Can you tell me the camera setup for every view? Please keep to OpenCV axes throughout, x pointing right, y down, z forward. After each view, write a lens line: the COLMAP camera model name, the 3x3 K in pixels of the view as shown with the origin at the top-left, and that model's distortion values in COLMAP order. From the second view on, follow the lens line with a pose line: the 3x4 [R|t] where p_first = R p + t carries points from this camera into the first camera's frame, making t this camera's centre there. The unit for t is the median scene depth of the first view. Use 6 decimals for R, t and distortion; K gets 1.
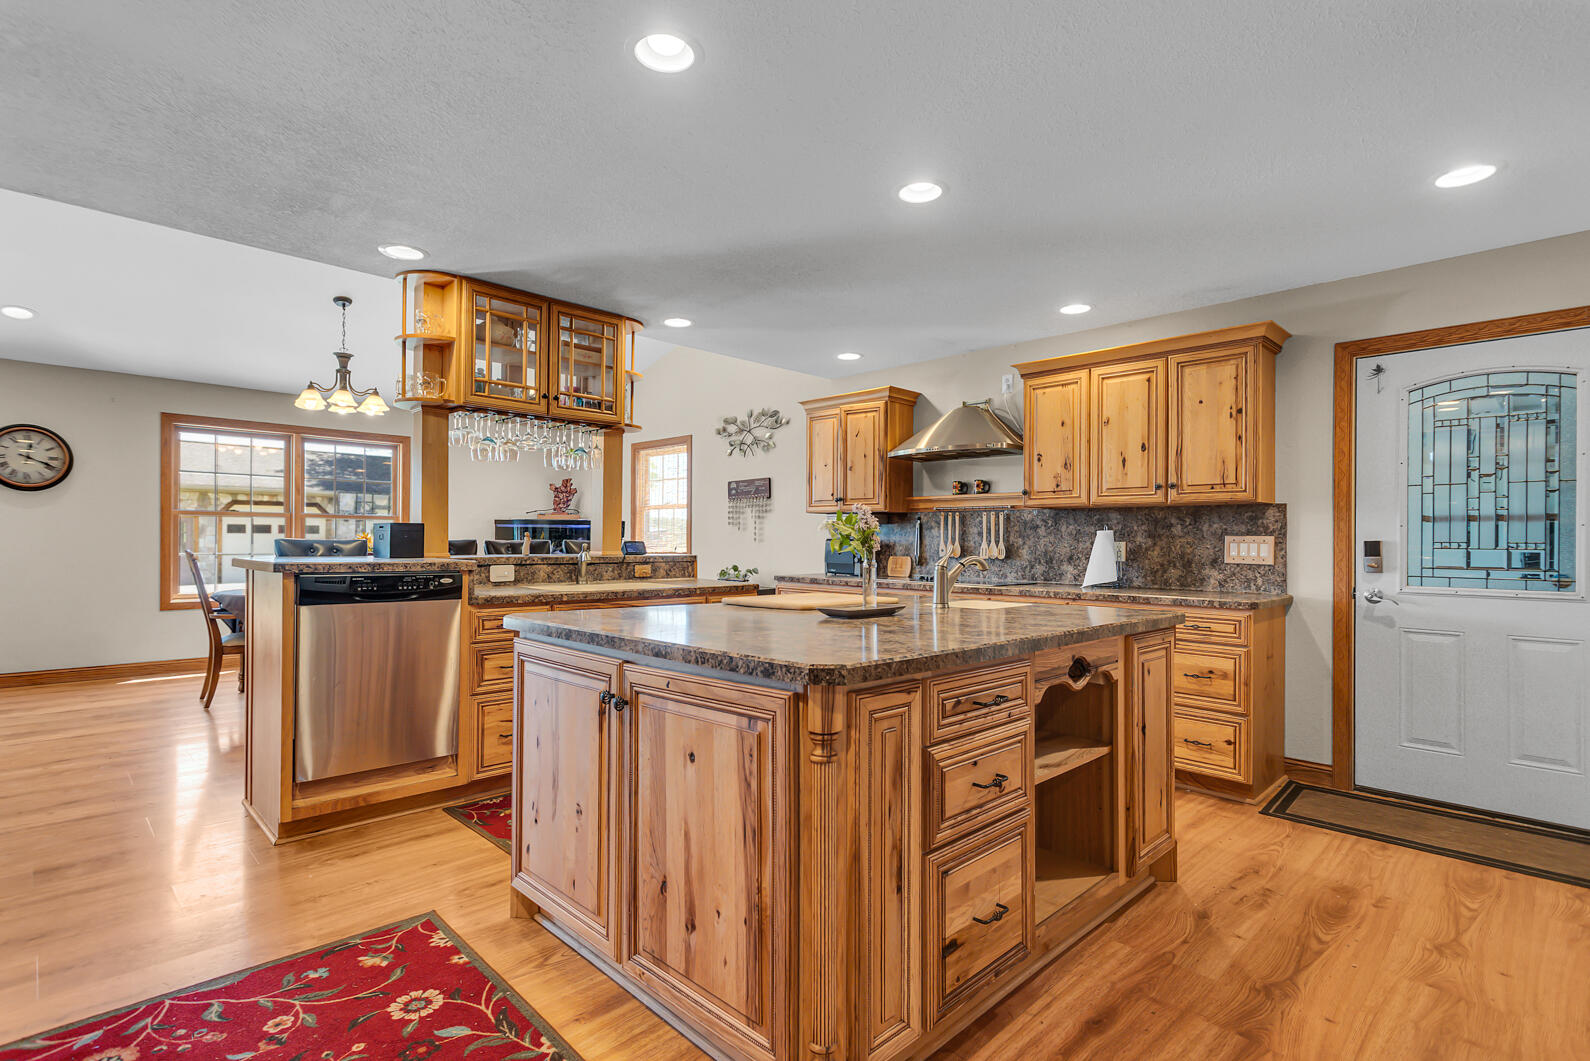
lens RADIAL K [[760.8, 0, 778.2], [0, 760.8, 533.0], [0, 0, 1]] dist [0.005068, 0.001086]
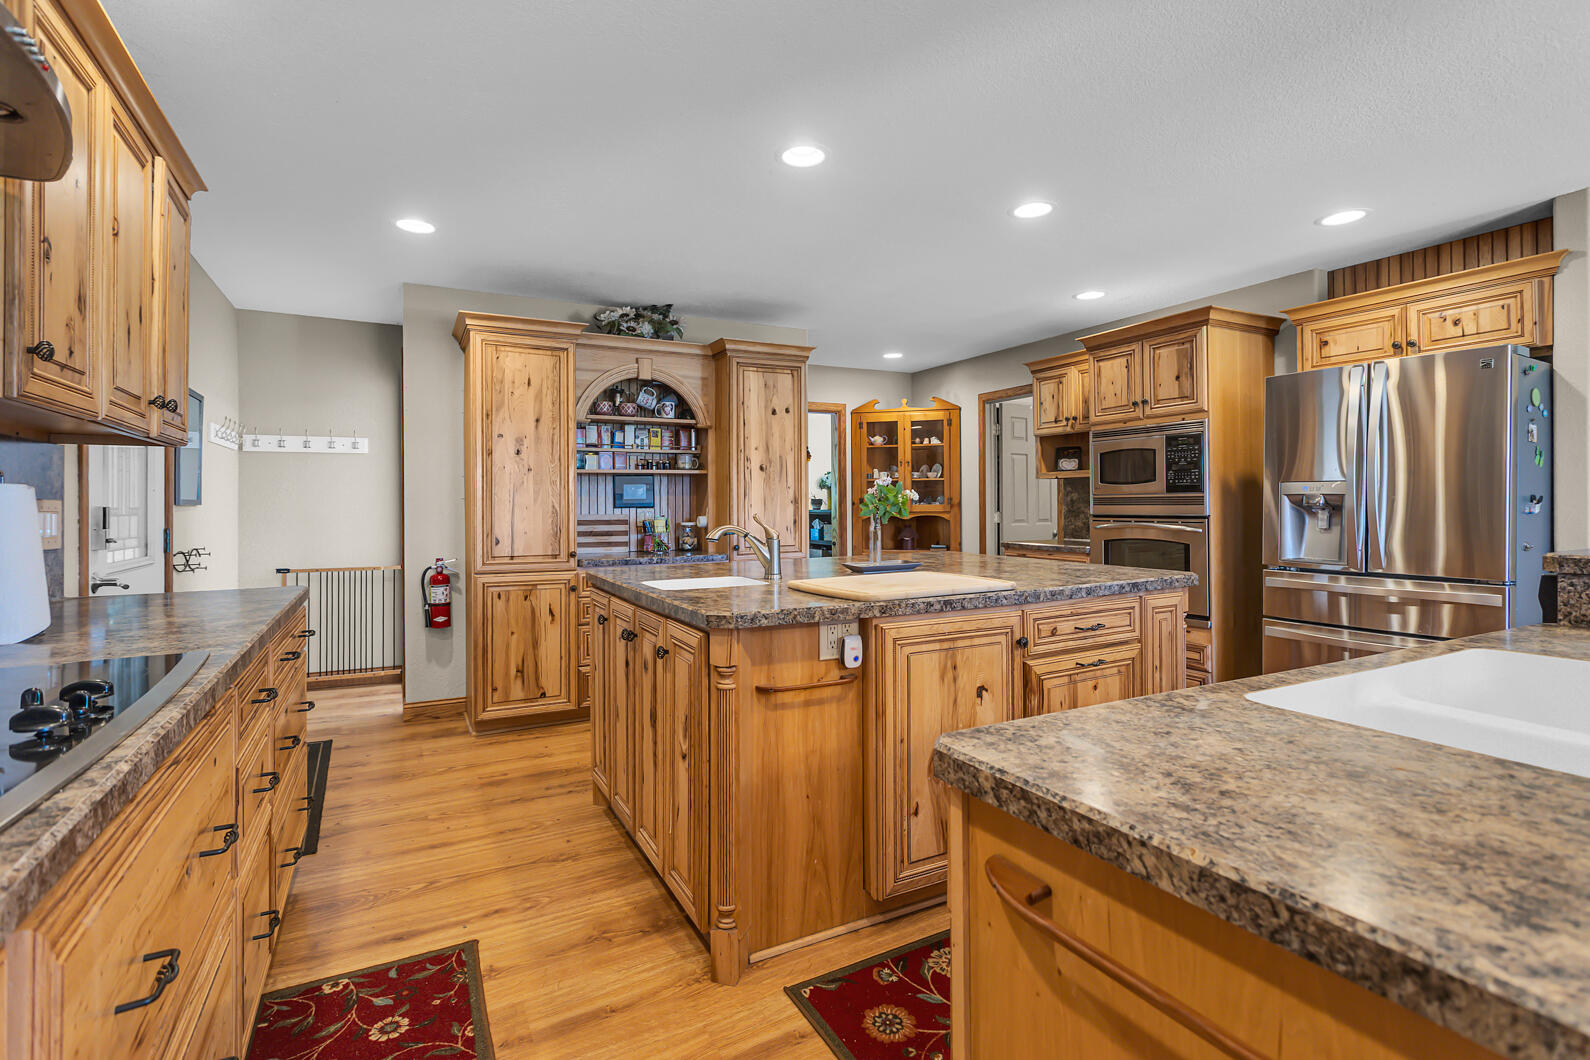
lens RADIAL K [[760.8, 0, 795.8], [0, 760.8, 499.3], [0, 0, 1]] dist [0.005068, 0.001086]
pose [[-0.963597, -0.001046, 0.267357, -0.043203], [-0.004648, 0.999907, -0.012841, 0.007813], [-0.267319, -0.013616, -0.963512, 1.231290]]
